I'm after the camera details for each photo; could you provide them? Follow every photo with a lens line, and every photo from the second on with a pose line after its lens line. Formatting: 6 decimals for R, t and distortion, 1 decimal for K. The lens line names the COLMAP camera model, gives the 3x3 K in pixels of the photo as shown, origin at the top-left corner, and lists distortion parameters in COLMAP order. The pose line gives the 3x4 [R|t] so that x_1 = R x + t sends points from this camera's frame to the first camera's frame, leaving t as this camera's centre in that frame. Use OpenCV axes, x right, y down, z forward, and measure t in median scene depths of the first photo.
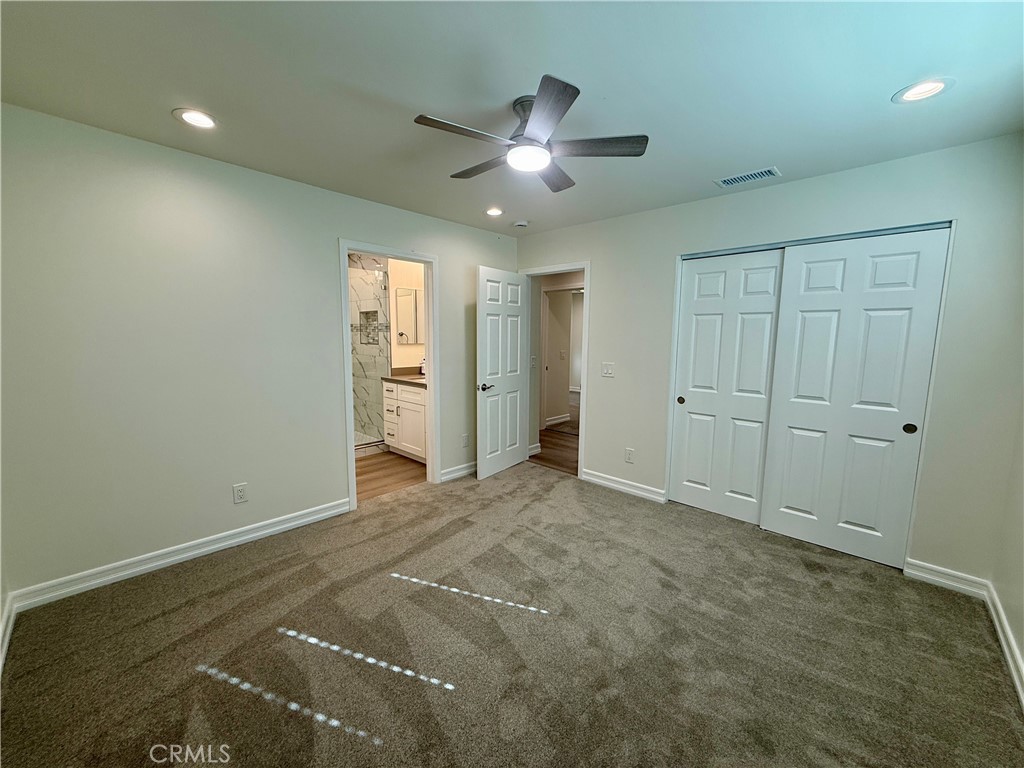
lens RADIAL K [[405.9, 0, 508.8], [0, 405.9, 384.5], [0, 0, 1]] dist [0.001174, -0.000056]
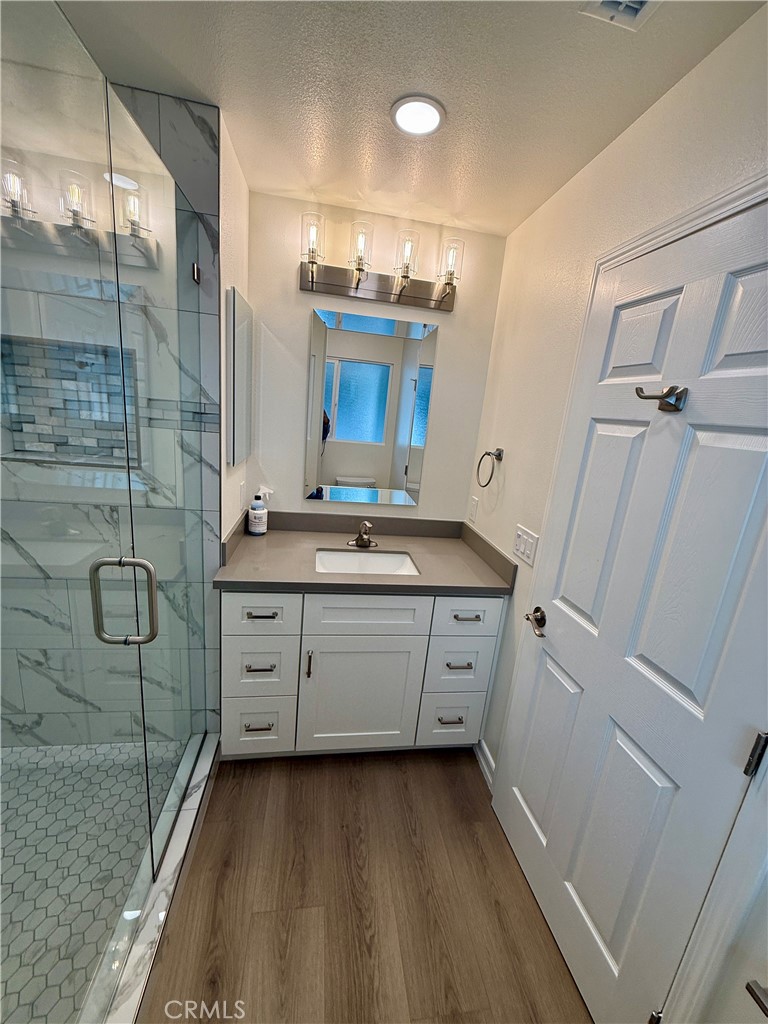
lens RADIAL K [[405.9, 0, 384.0], [0, 405.9, 512.0], [0, 0, 1]] dist [0.001174, -0.000056]
pose [[0.605078, -0.149226, 0.782056, -0.428483], [0.004537, 0.982908, 0.184042, -0.116223], [-0.796153, -0.107812, 0.595413, 0.646589]]
